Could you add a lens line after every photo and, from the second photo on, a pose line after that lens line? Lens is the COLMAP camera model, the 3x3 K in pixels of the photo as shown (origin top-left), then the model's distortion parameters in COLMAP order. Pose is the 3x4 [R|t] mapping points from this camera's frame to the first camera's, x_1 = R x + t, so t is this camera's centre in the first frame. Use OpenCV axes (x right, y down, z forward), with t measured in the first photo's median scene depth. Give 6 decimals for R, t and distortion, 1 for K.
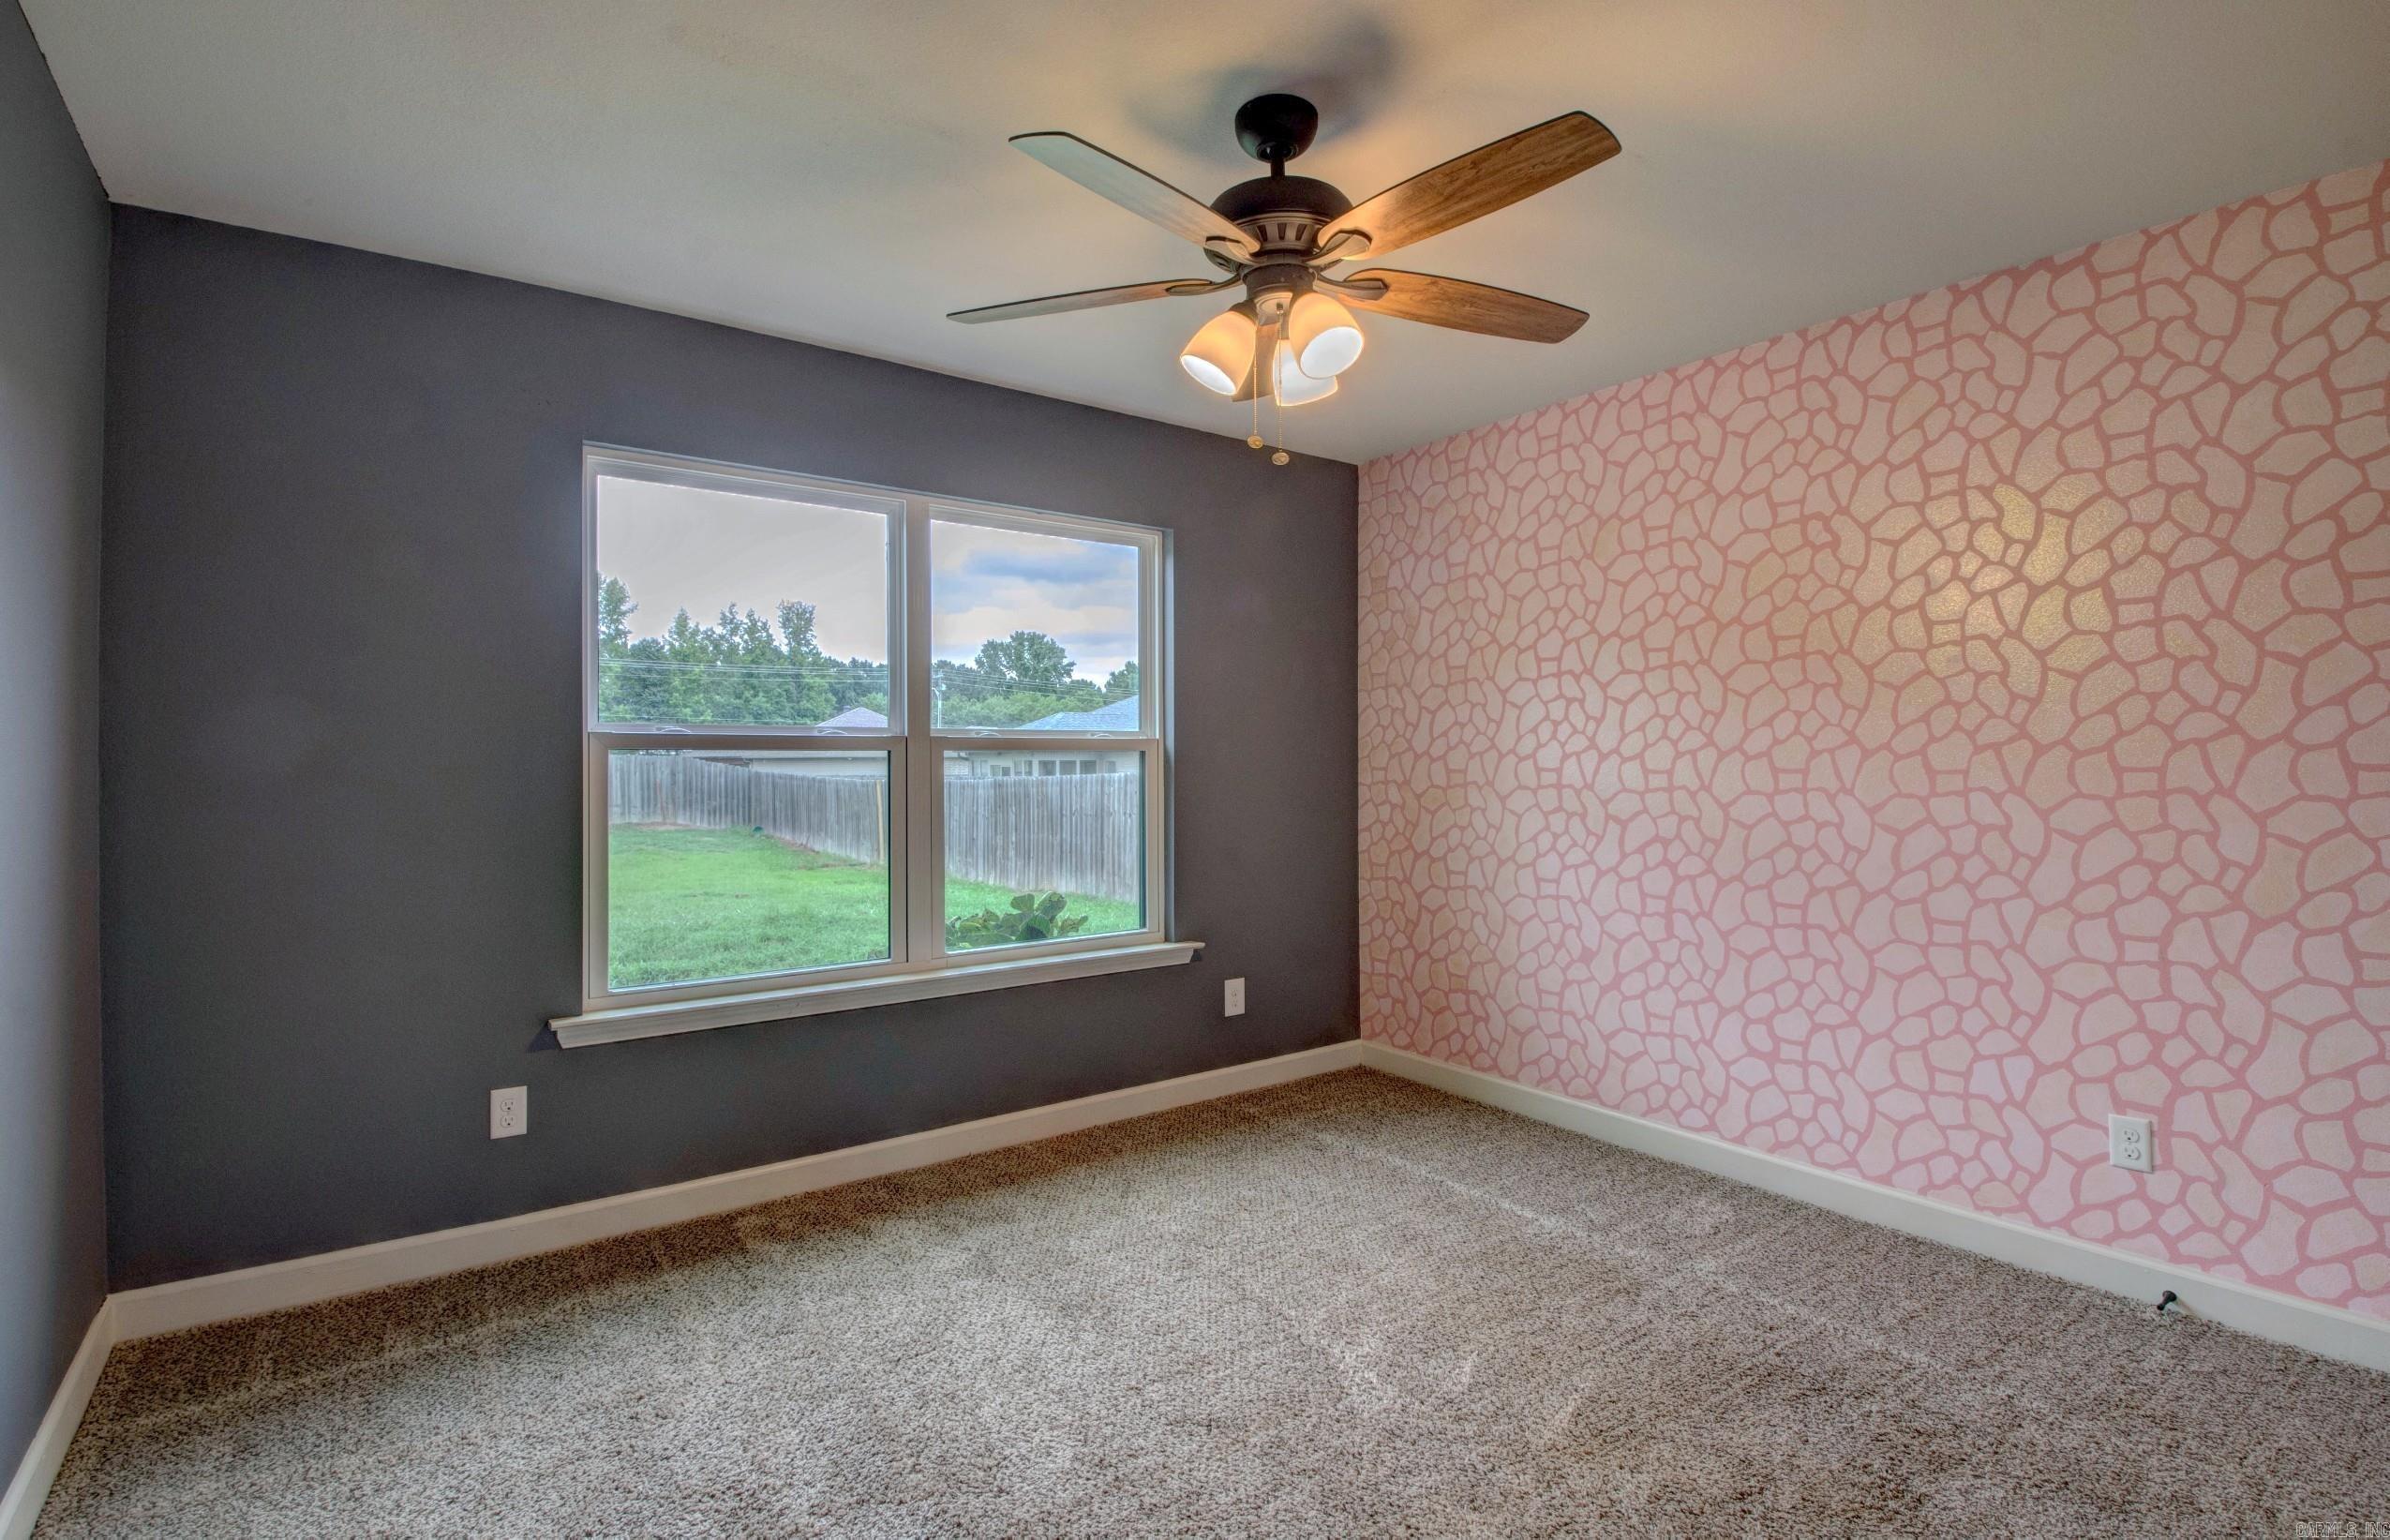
lens RADIAL K [[1113.1, 0, 1202.7], [0, 1113.1, 751.5], [0, 0, 1]] dist [-0.001945, -0.010490]
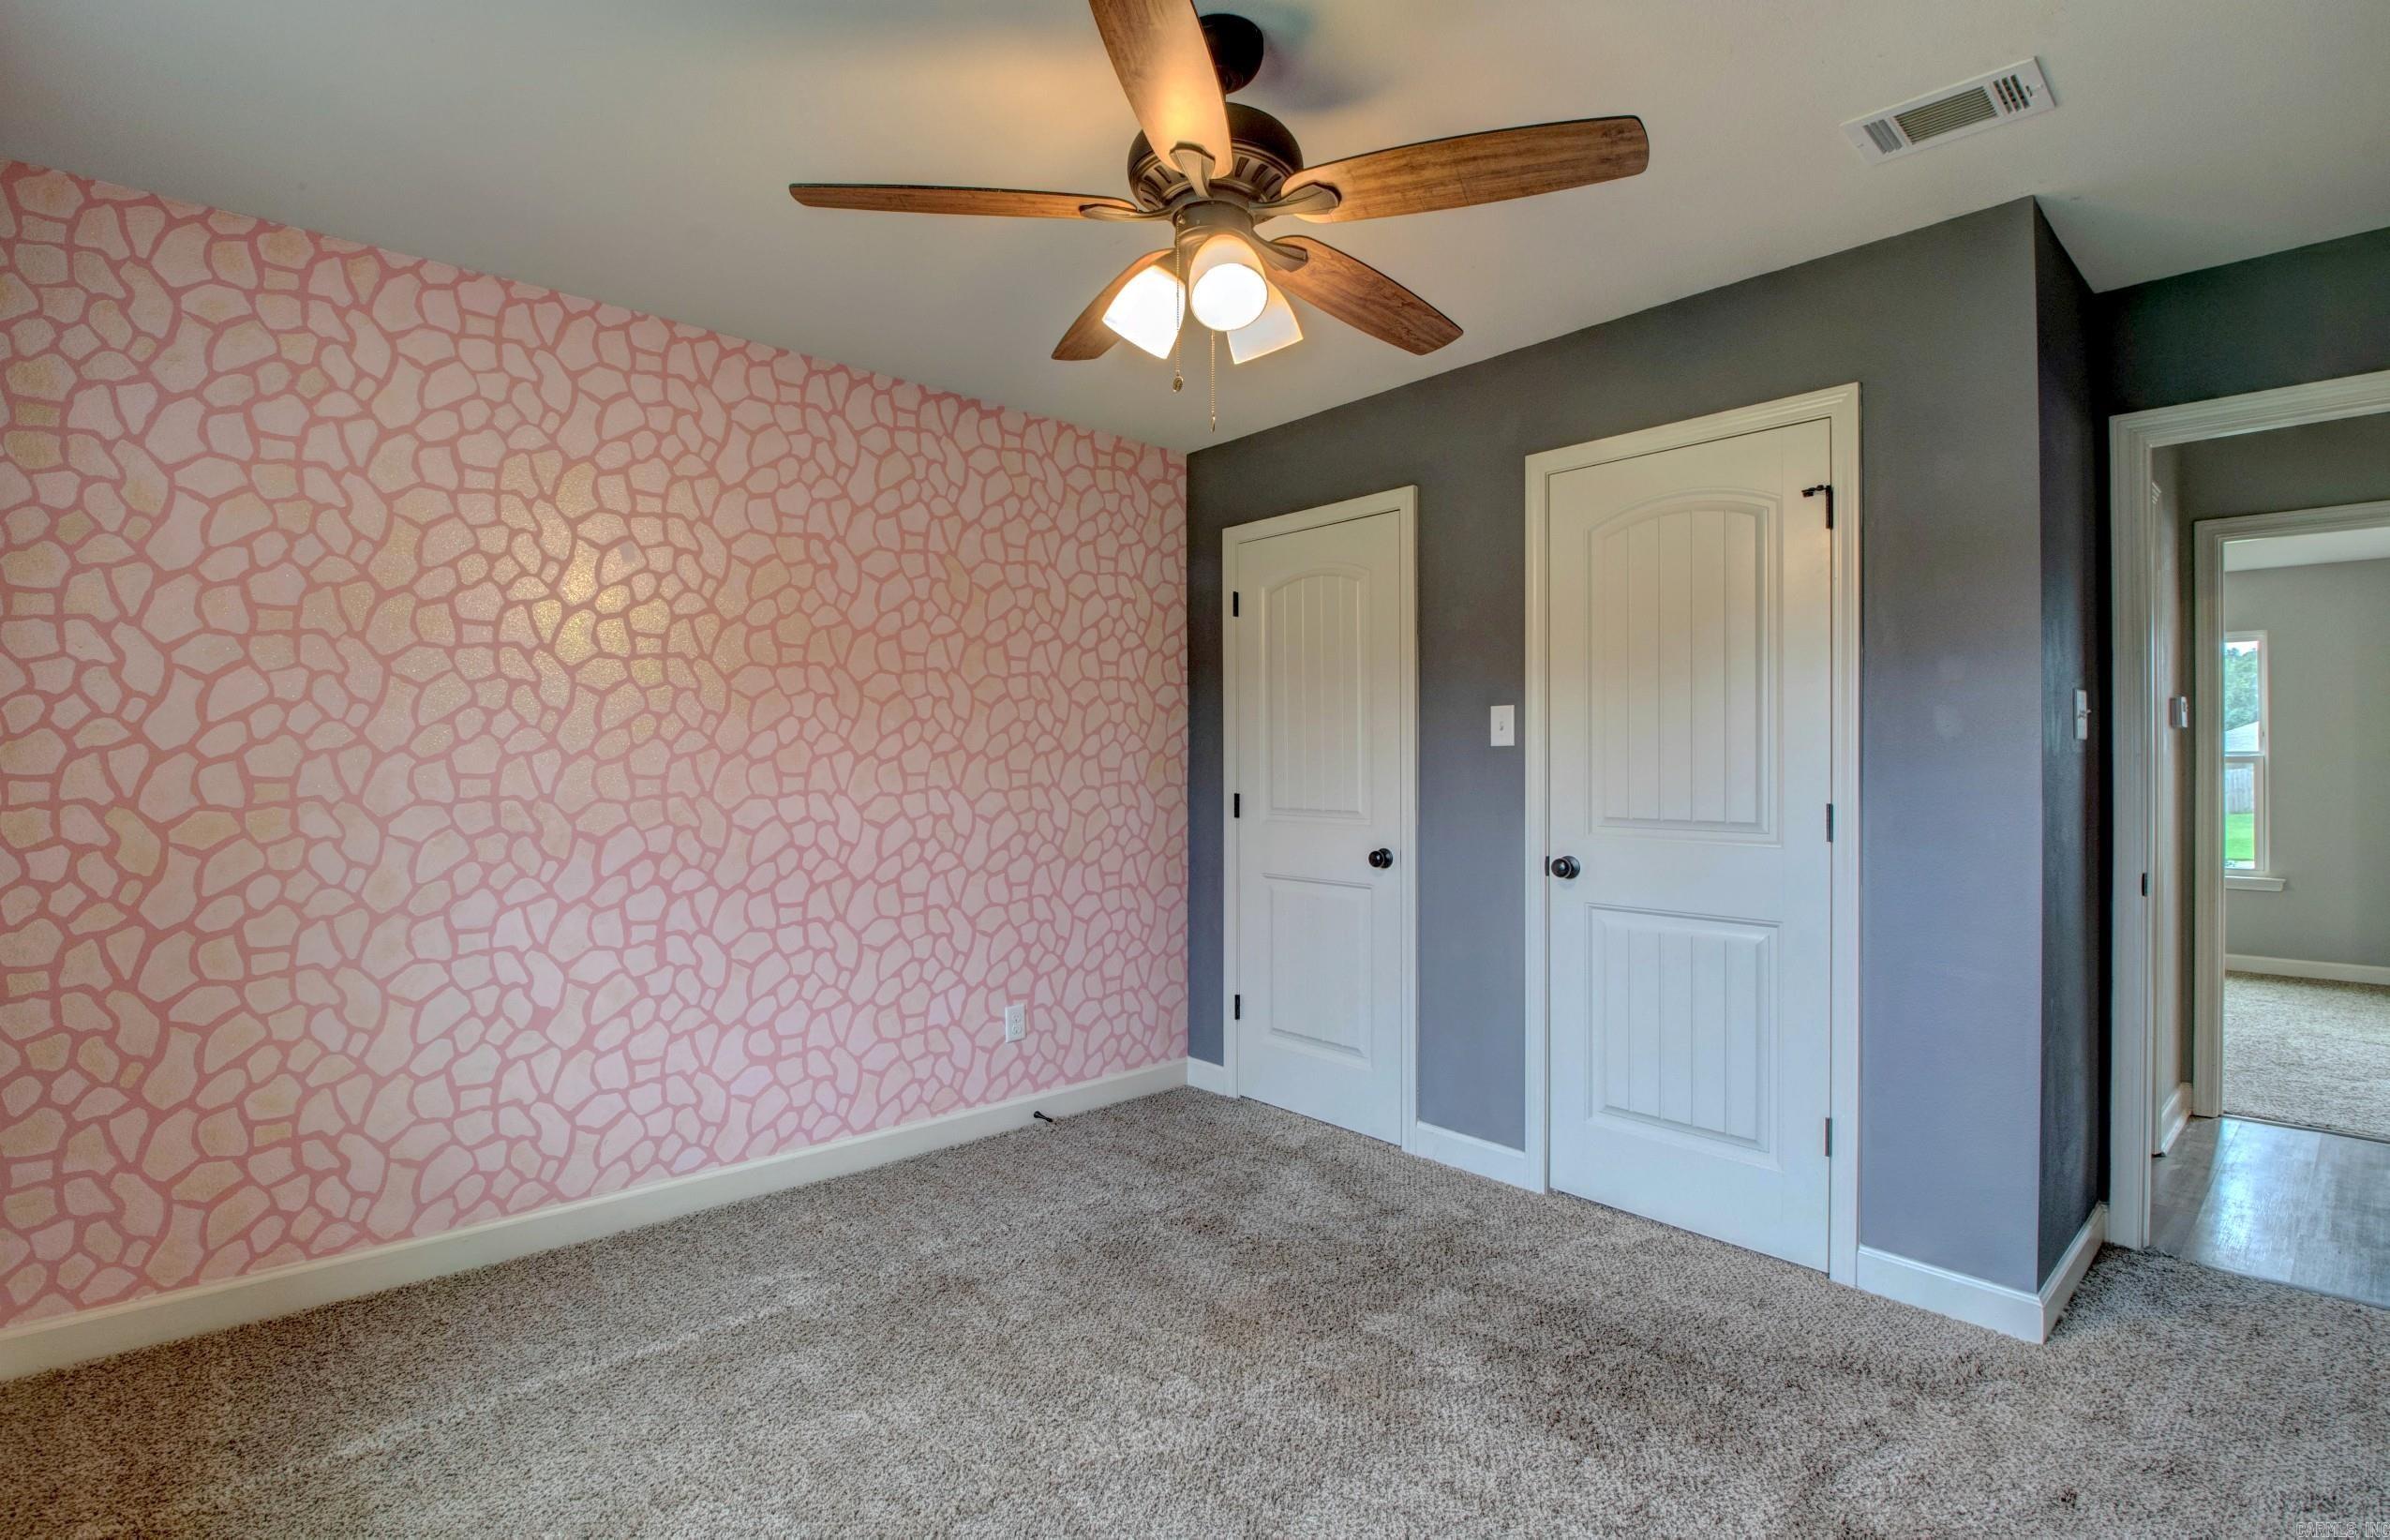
lens RADIAL K [[1113.1, 0, 1182.1], [0, 1113.1, 759.1], [0, 0, 1]] dist [-0.001945, -0.010490]
pose [[-0.099811, 0.011786, 0.994937, -0.511508], [-0.006497, 0.999901, -0.012496, 0.012980], [-0.994985, -0.007712, -0.099725, 0.705209]]
